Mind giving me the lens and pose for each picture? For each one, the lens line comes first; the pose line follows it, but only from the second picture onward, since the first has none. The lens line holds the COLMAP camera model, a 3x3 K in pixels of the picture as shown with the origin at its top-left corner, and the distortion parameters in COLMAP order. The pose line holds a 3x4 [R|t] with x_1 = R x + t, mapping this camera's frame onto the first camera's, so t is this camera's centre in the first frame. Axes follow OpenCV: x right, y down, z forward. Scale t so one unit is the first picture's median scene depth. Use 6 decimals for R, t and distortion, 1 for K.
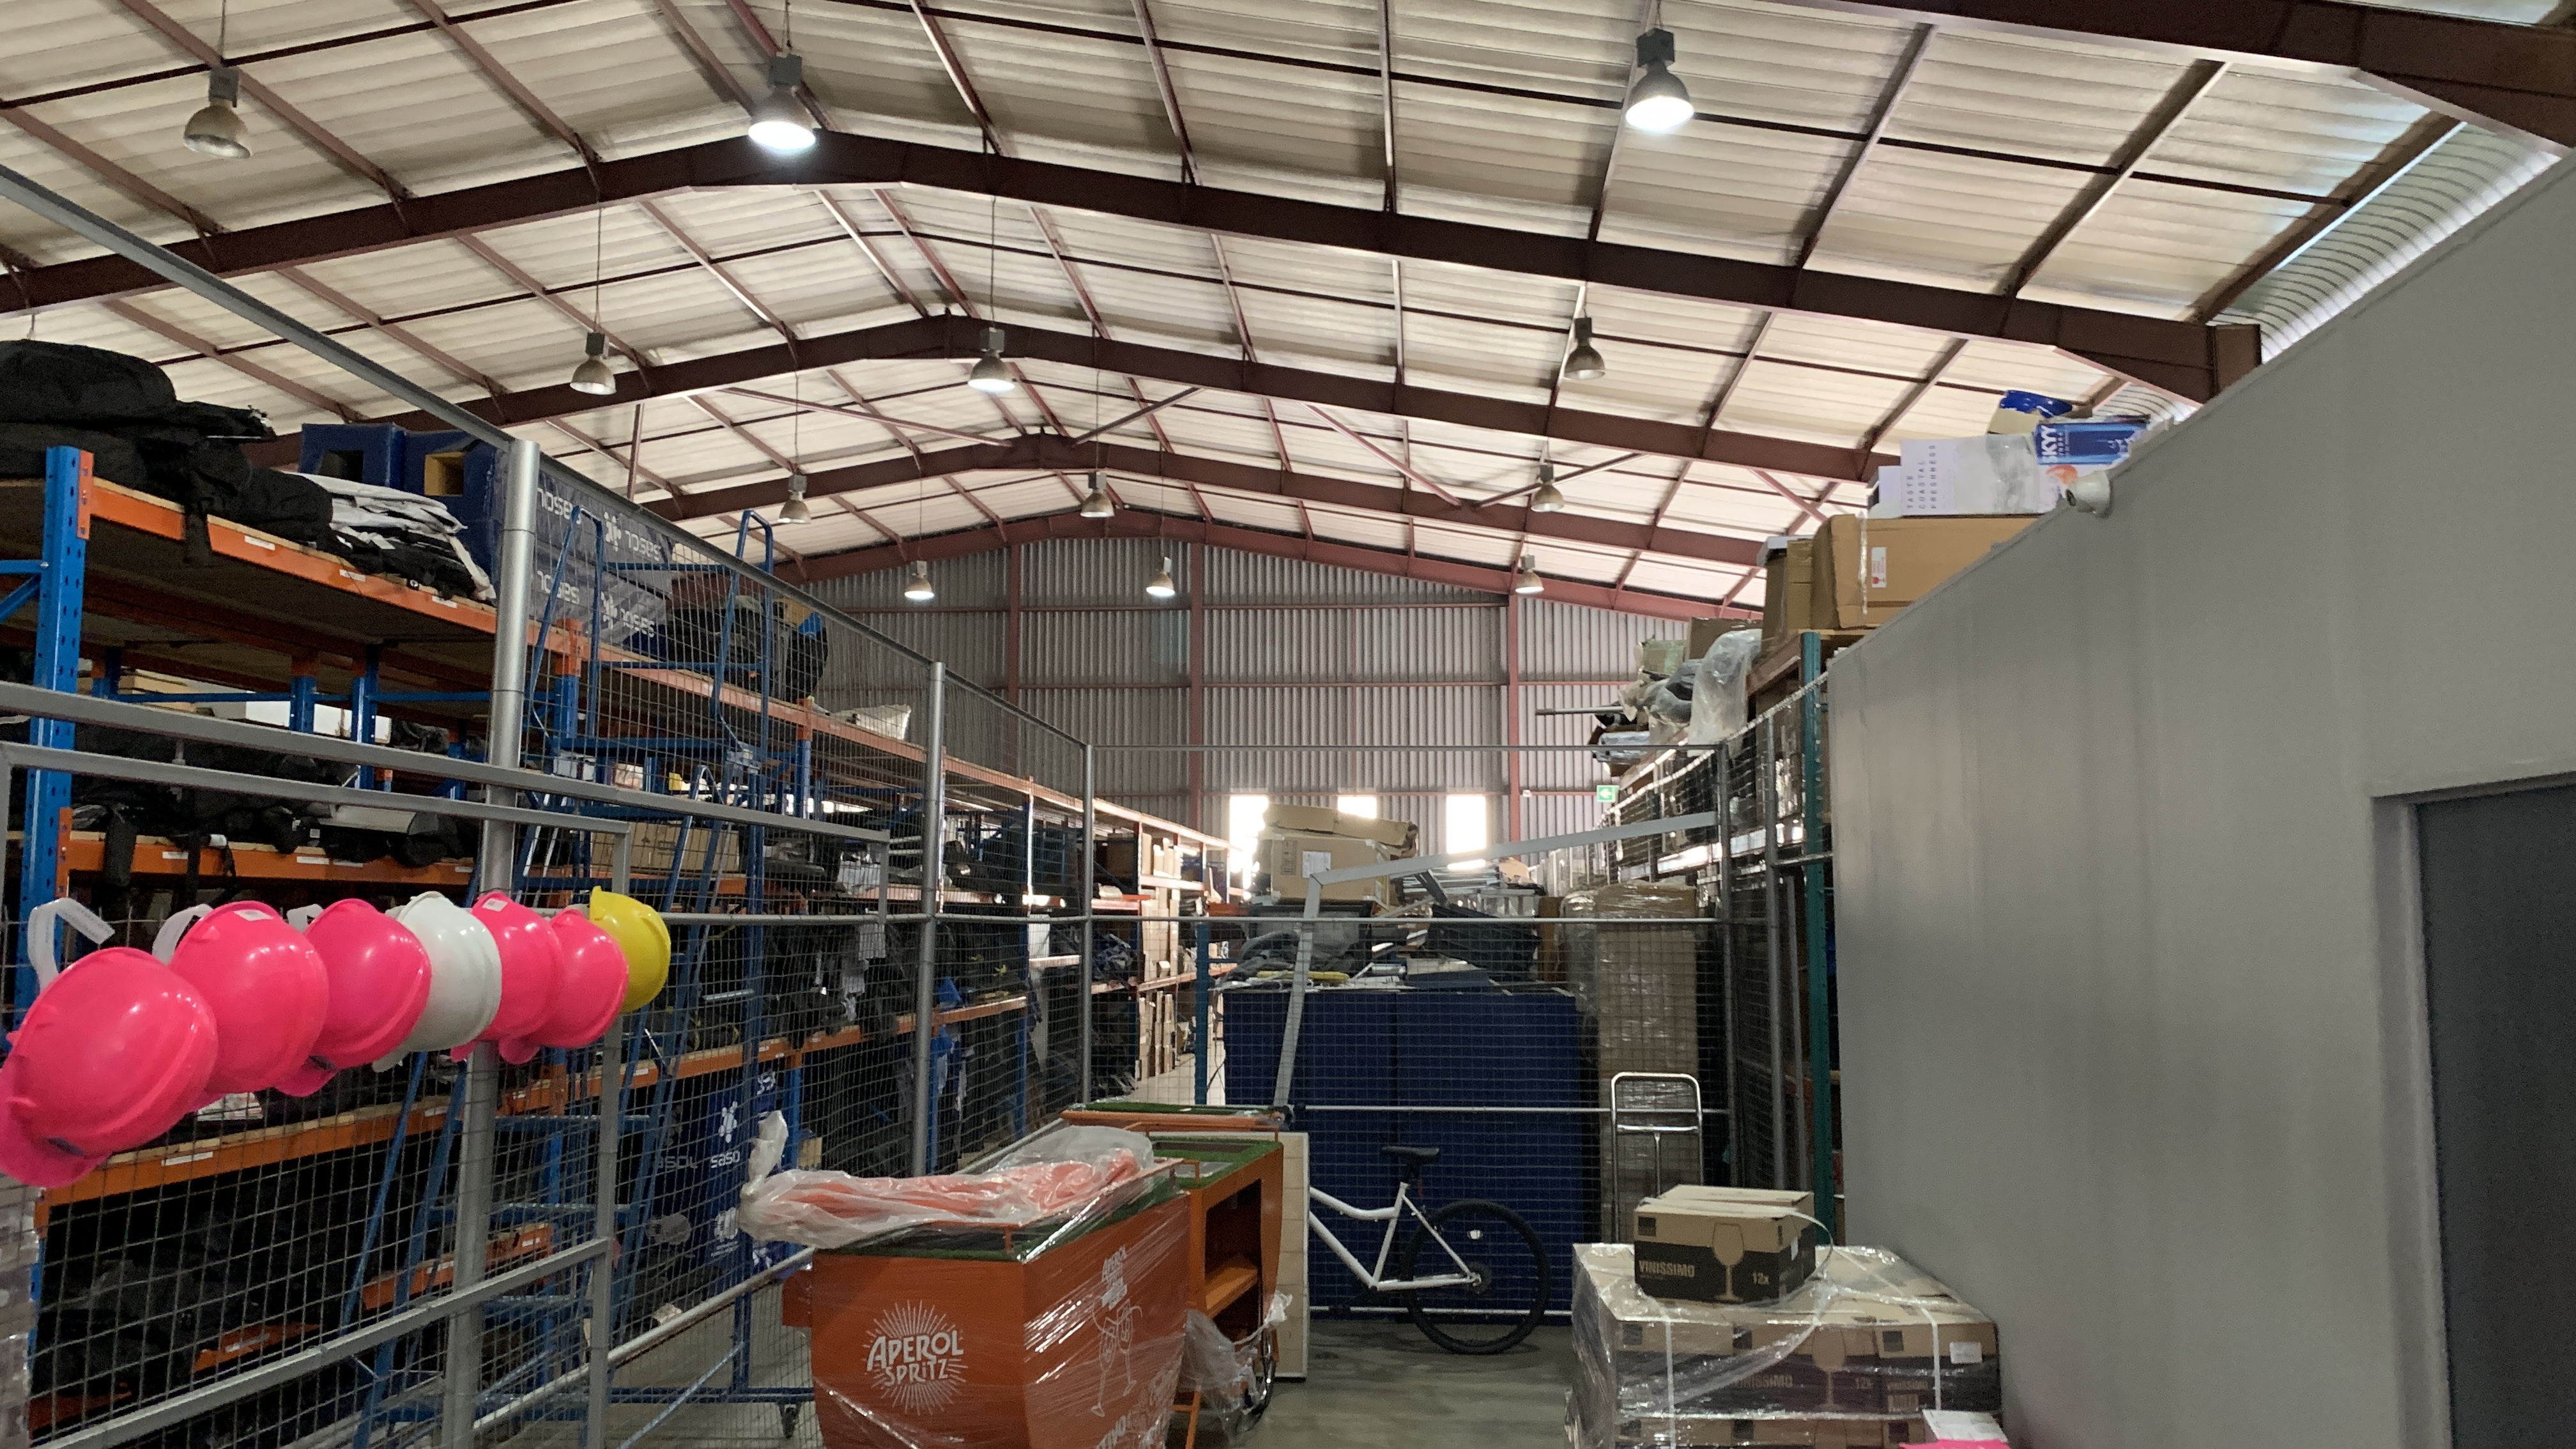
lens RADIAL K [[1949.1, 0, 1298.9], [0, 1949.1, 729.5], [0, 0, 1]] dist [0.053370, -0.067626]
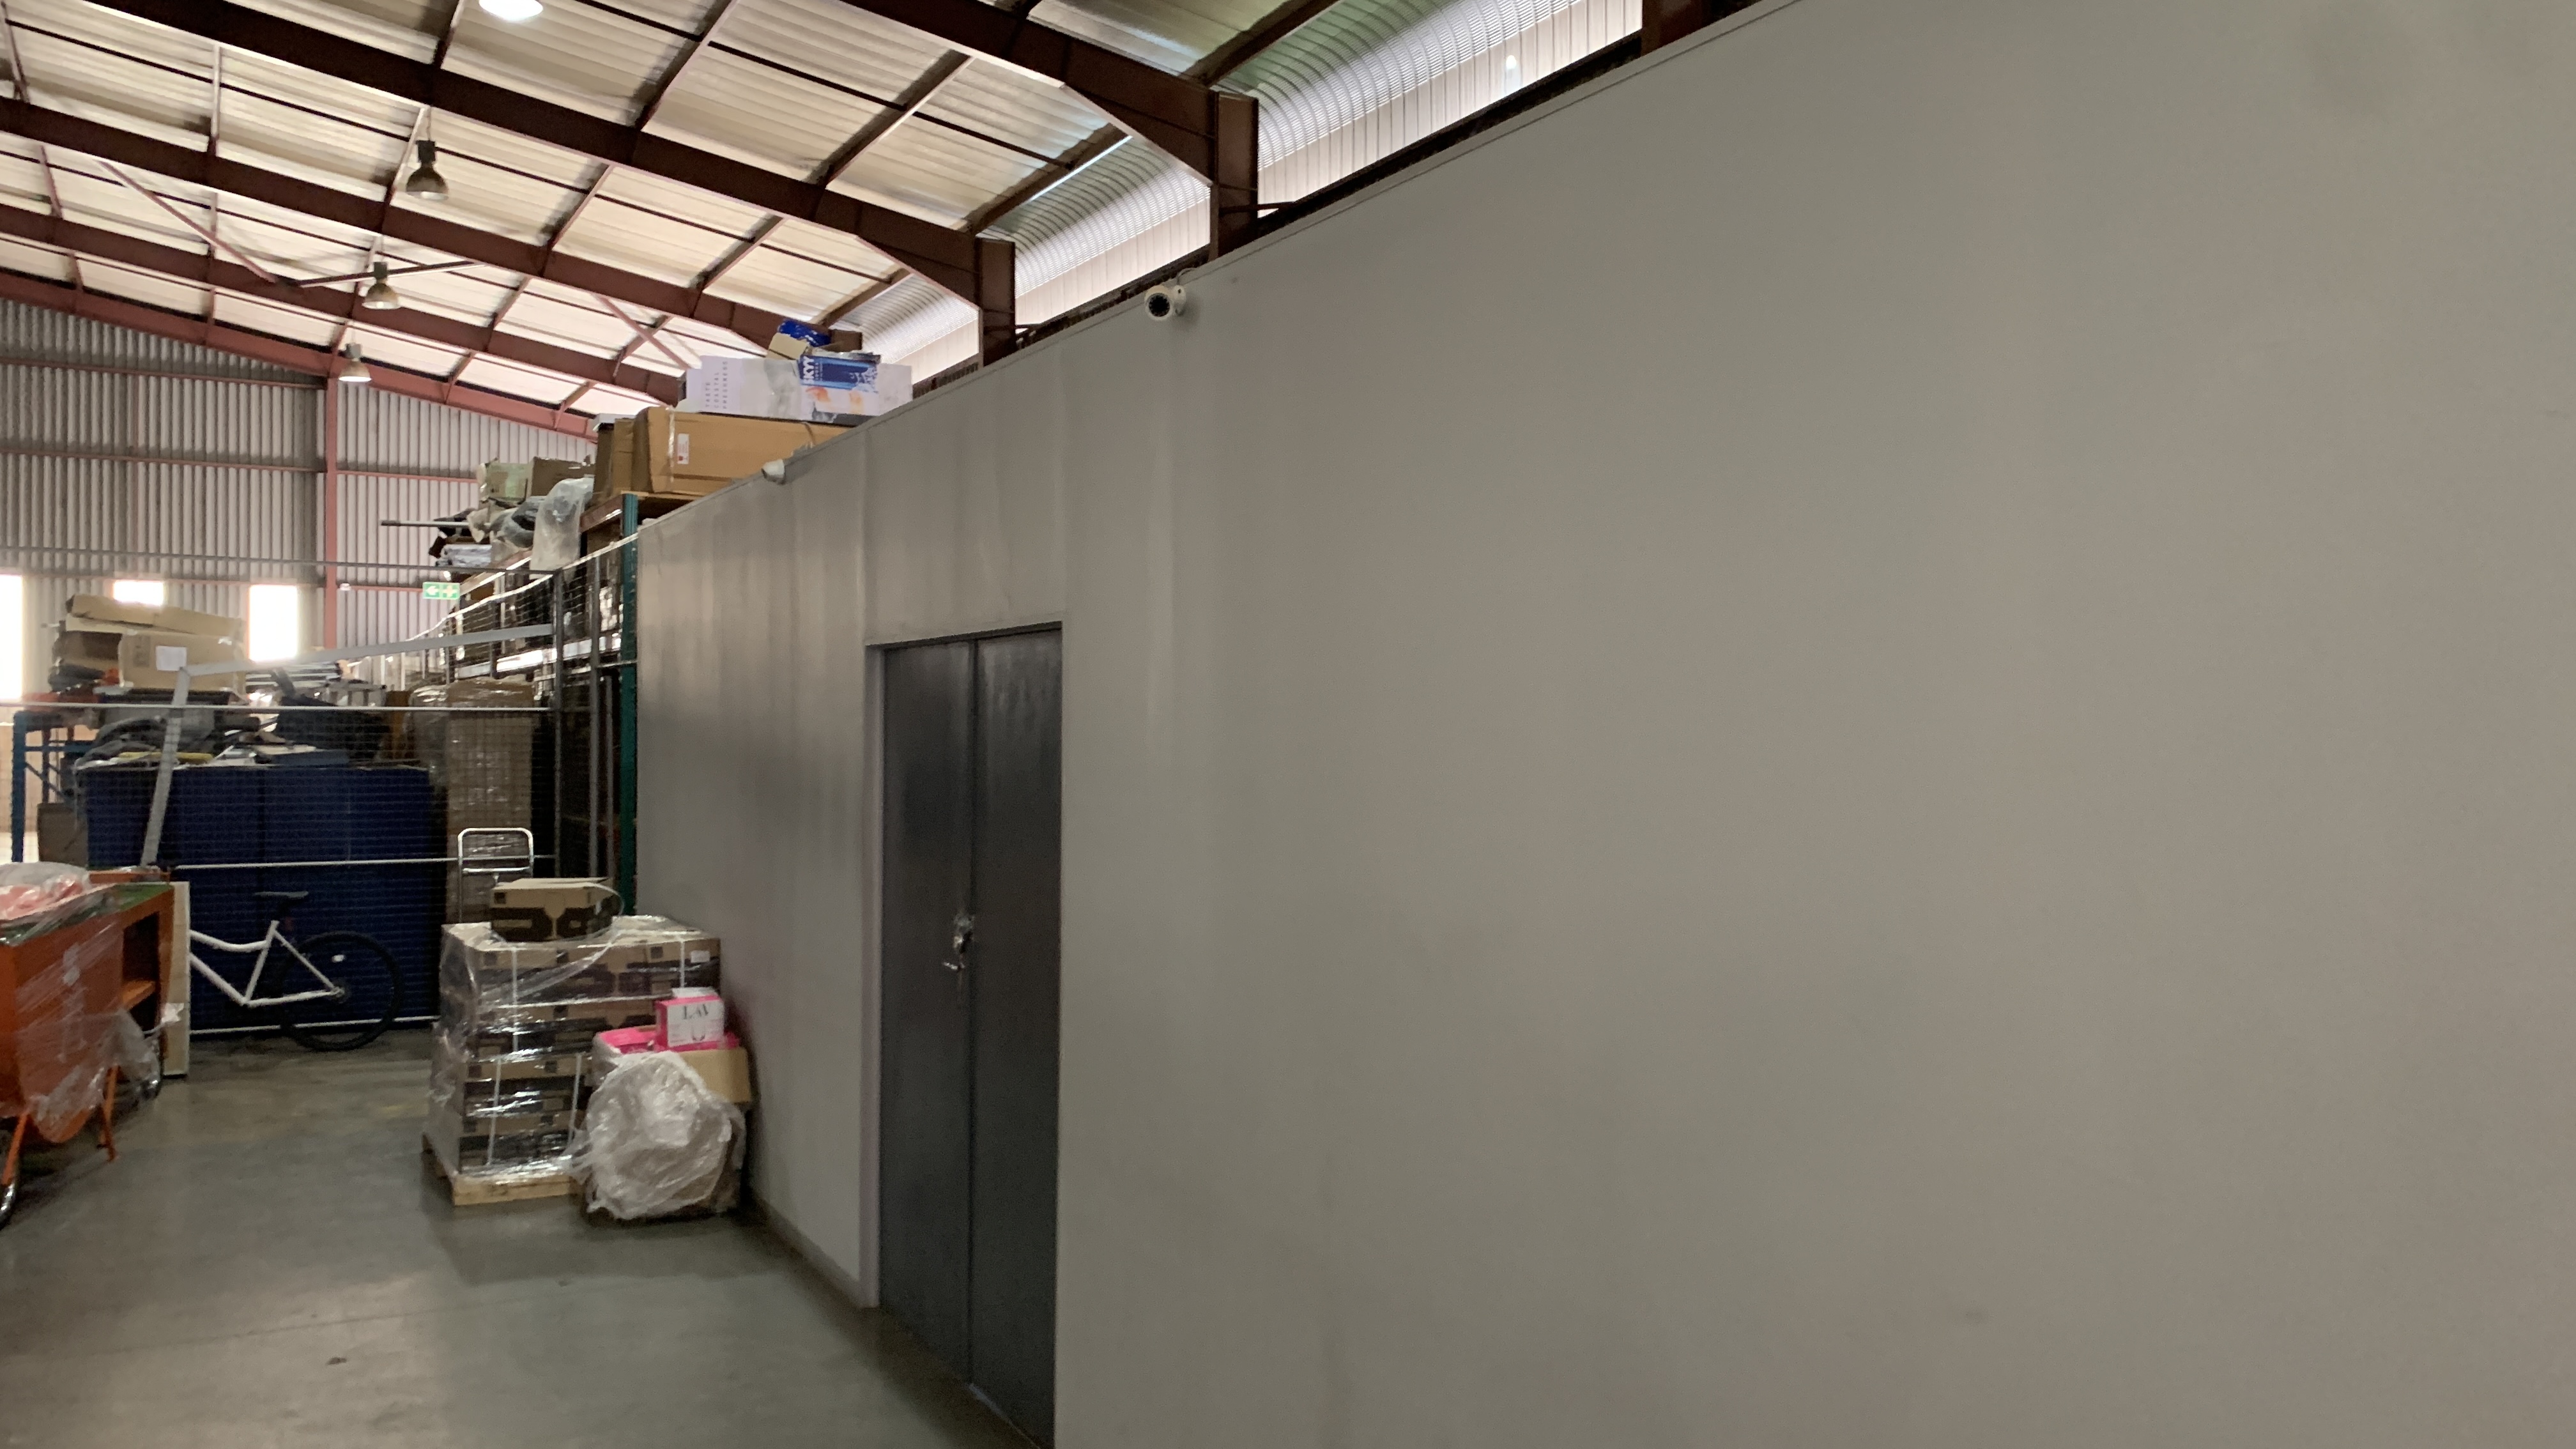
lens RADIAL K [[1949.1, 0, 1306.6], [0, 1949.1, 740.9], [0, 0, 1]] dist [0.053370, -0.067626]
pose [[0.836455, 0.001019, 0.548035, -0.043562], [-0.059396, 0.994276, 0.088806, -0.014443], [-0.544808, -0.106833, 0.831728, -0.195068]]
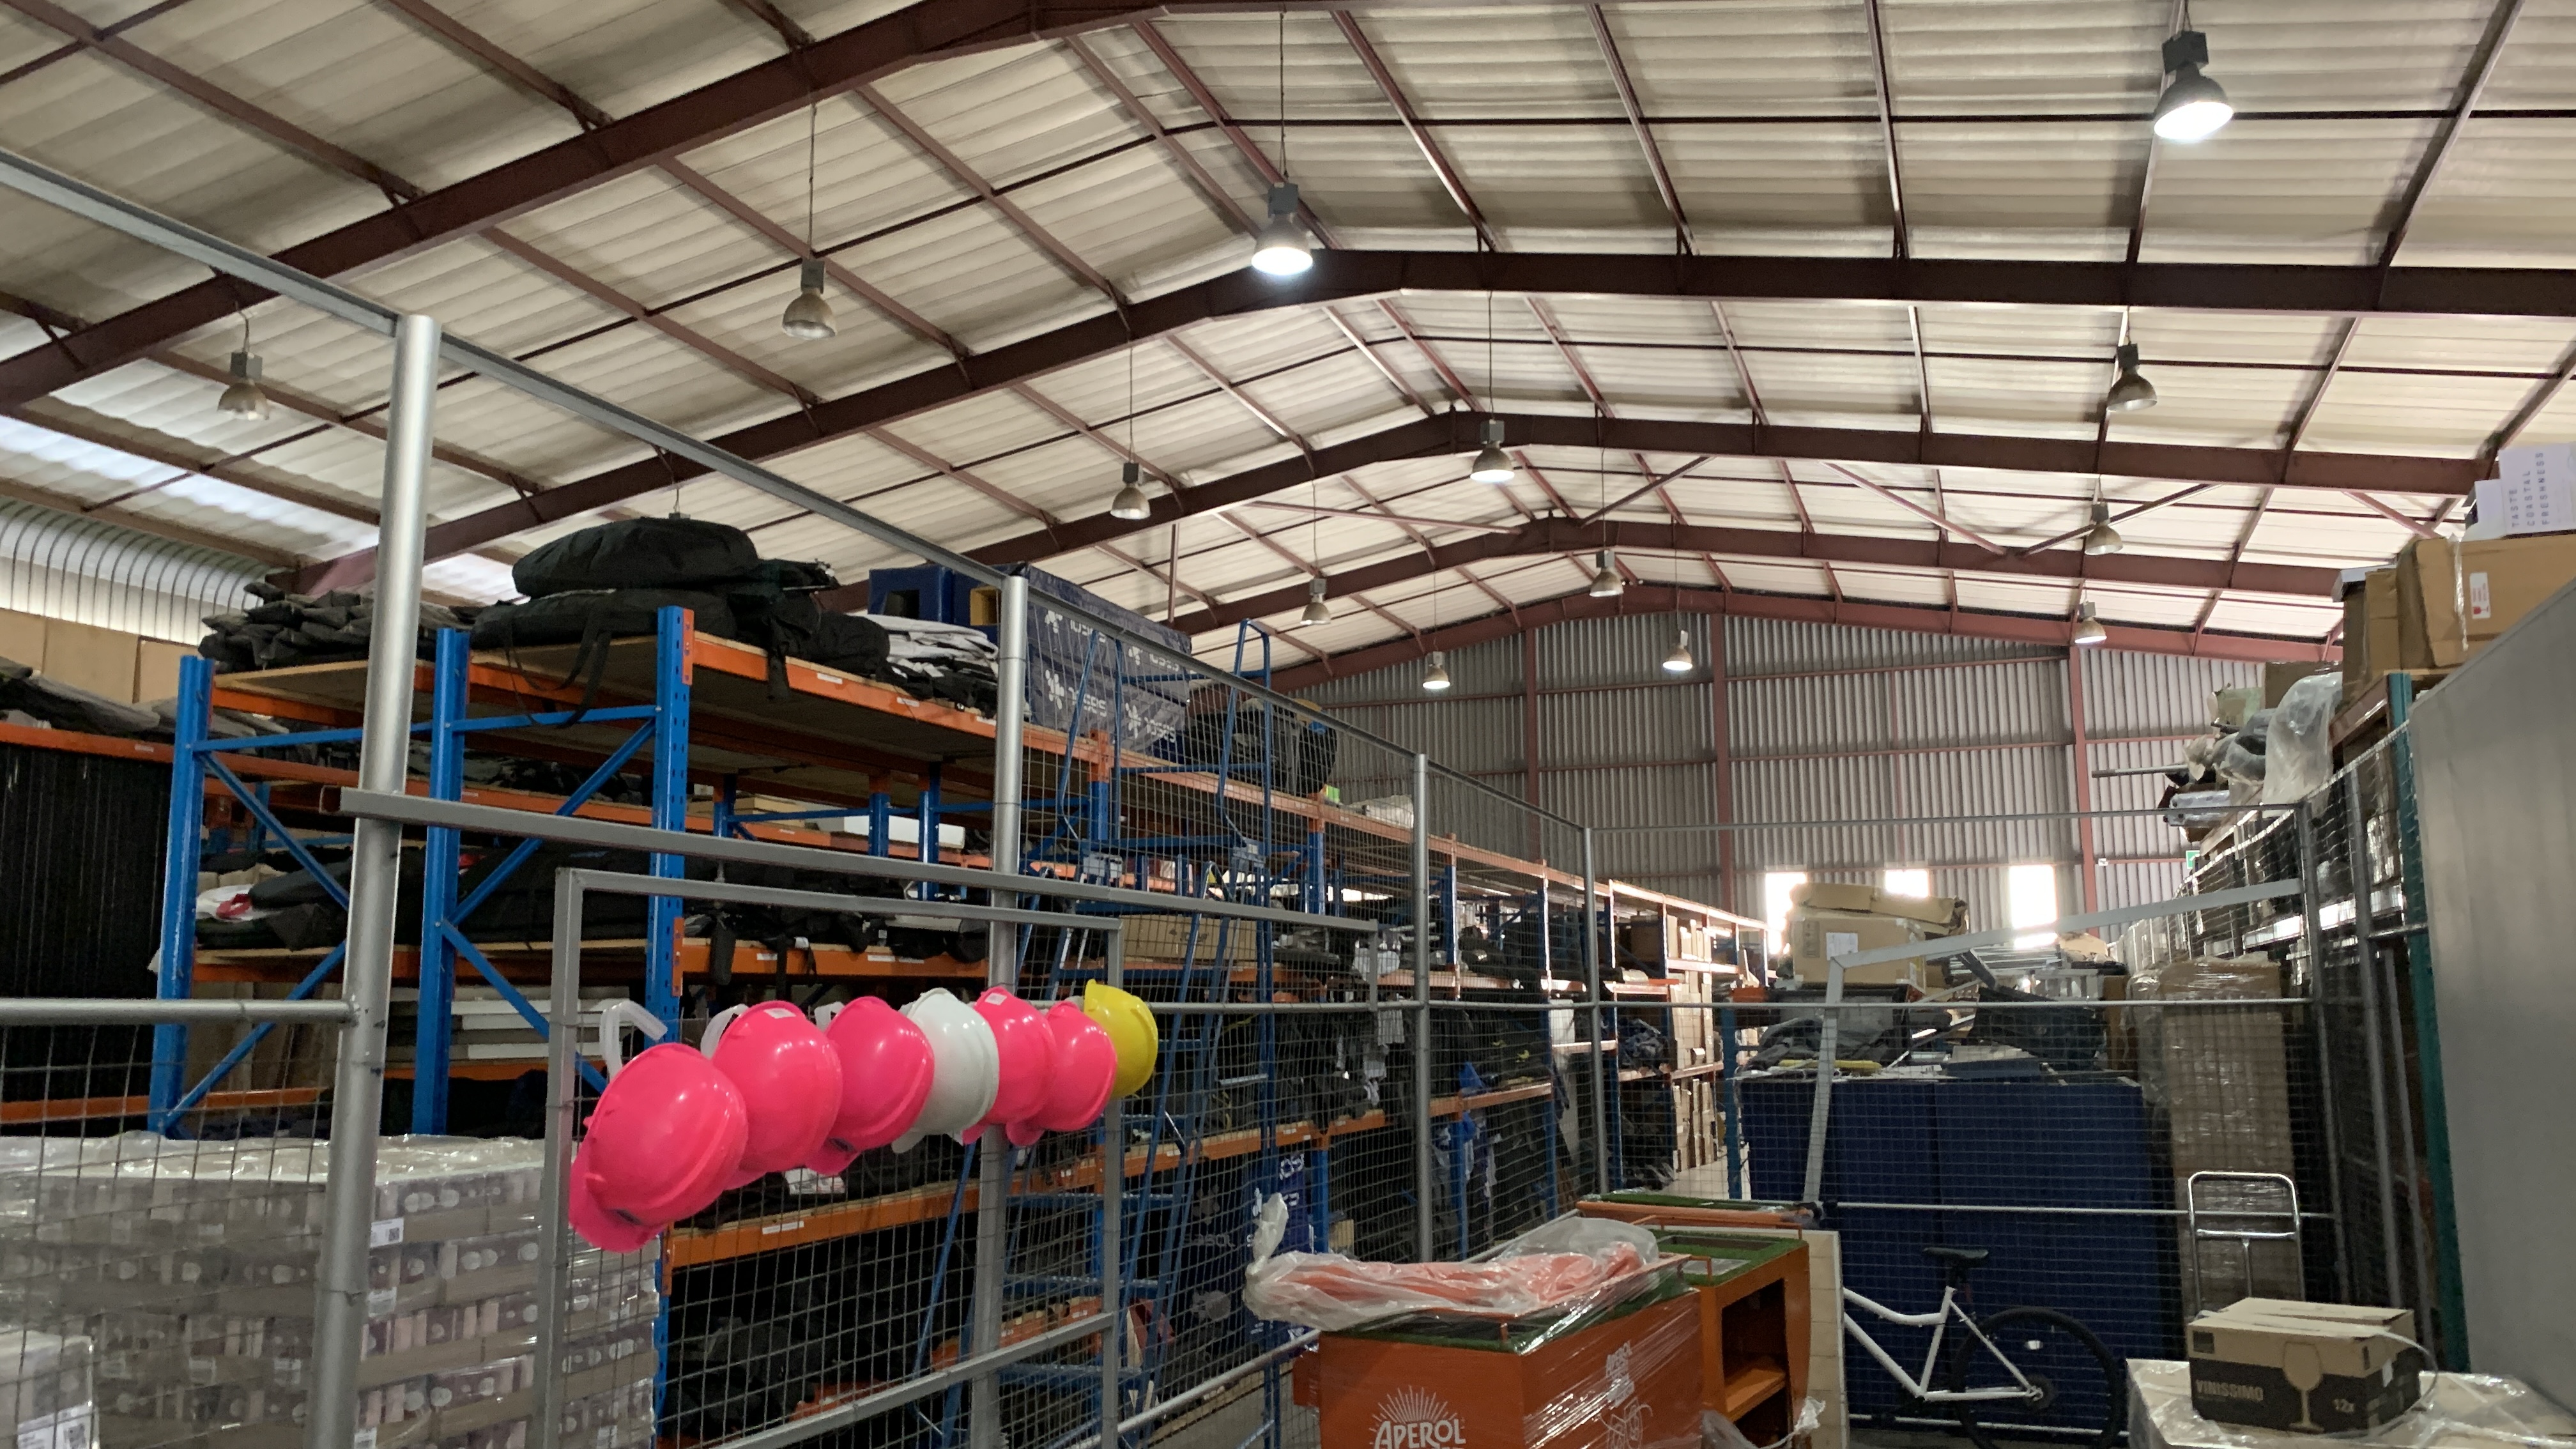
lens RADIAL K [[1949.1, 0, 1263.5], [0, 1949.1, 730.4], [0, 0, 1]] dist [0.053370, -0.067626]
pose [[0.957568, -0.050304, -0.283783, 0.010517], [0.038505, 0.998152, -0.047010, -0.000883], [0.285623, 0.034088, 0.957736, -0.001726]]
